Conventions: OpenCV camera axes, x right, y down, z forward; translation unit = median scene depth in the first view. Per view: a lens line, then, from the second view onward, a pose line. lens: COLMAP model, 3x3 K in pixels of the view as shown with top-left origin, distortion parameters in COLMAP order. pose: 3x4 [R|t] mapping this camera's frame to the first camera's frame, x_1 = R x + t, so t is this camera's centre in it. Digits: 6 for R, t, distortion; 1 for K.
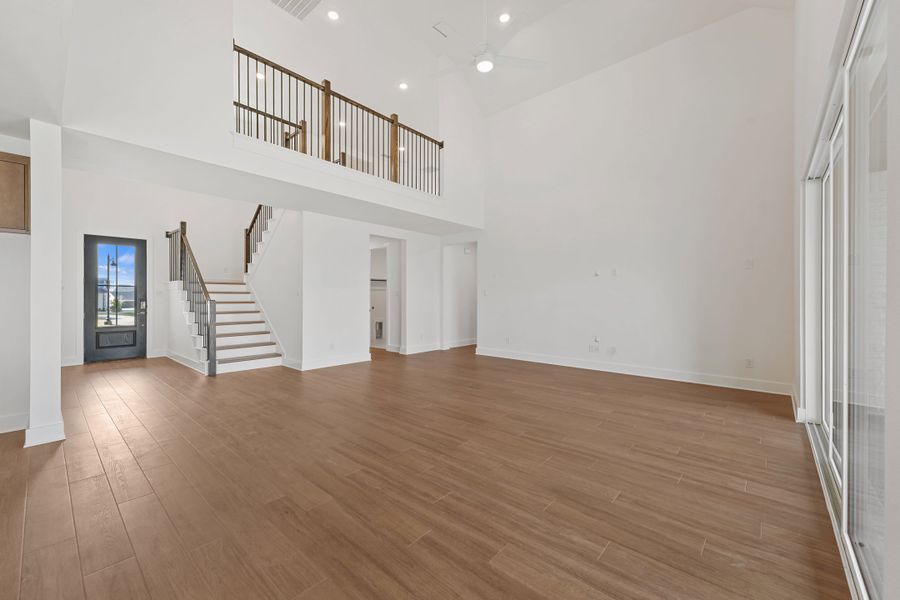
lens RADIAL K [[358.7, 0, 450.5], [0, 358.7, 295.0], [0, 0, 1]] dist [0.001183, 0.000116]
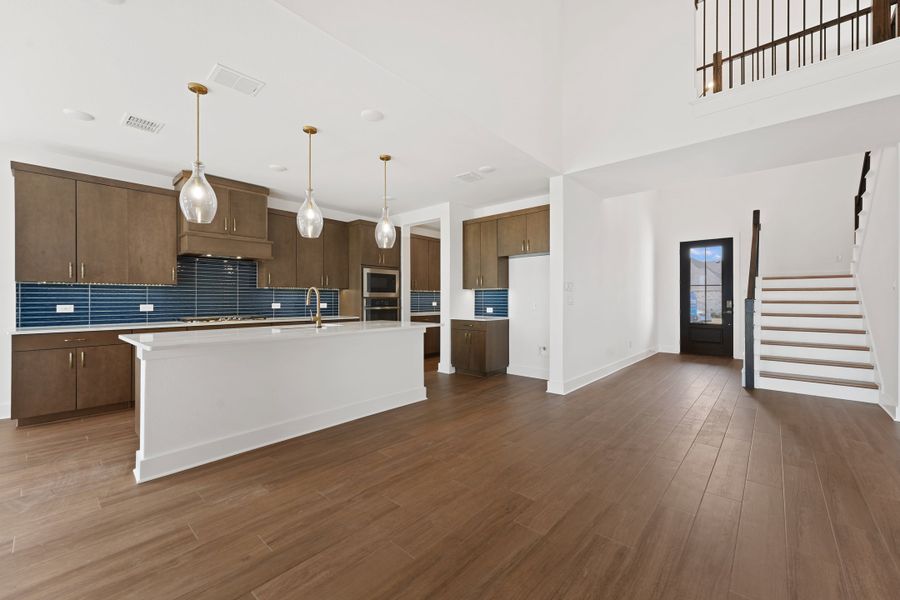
lens RADIAL K [[363.4, 0, 450.0], [0, 363.4, 299.1], [0, 0, 1]] dist [0.001483, 0.000067]
pose [[-0.009578, 0.002466, -0.999951, 0.161703], [0.008751, 0.999959, 0.002382, 0.005521], [0.999916, -0.008727, -0.009599, 0.250716]]
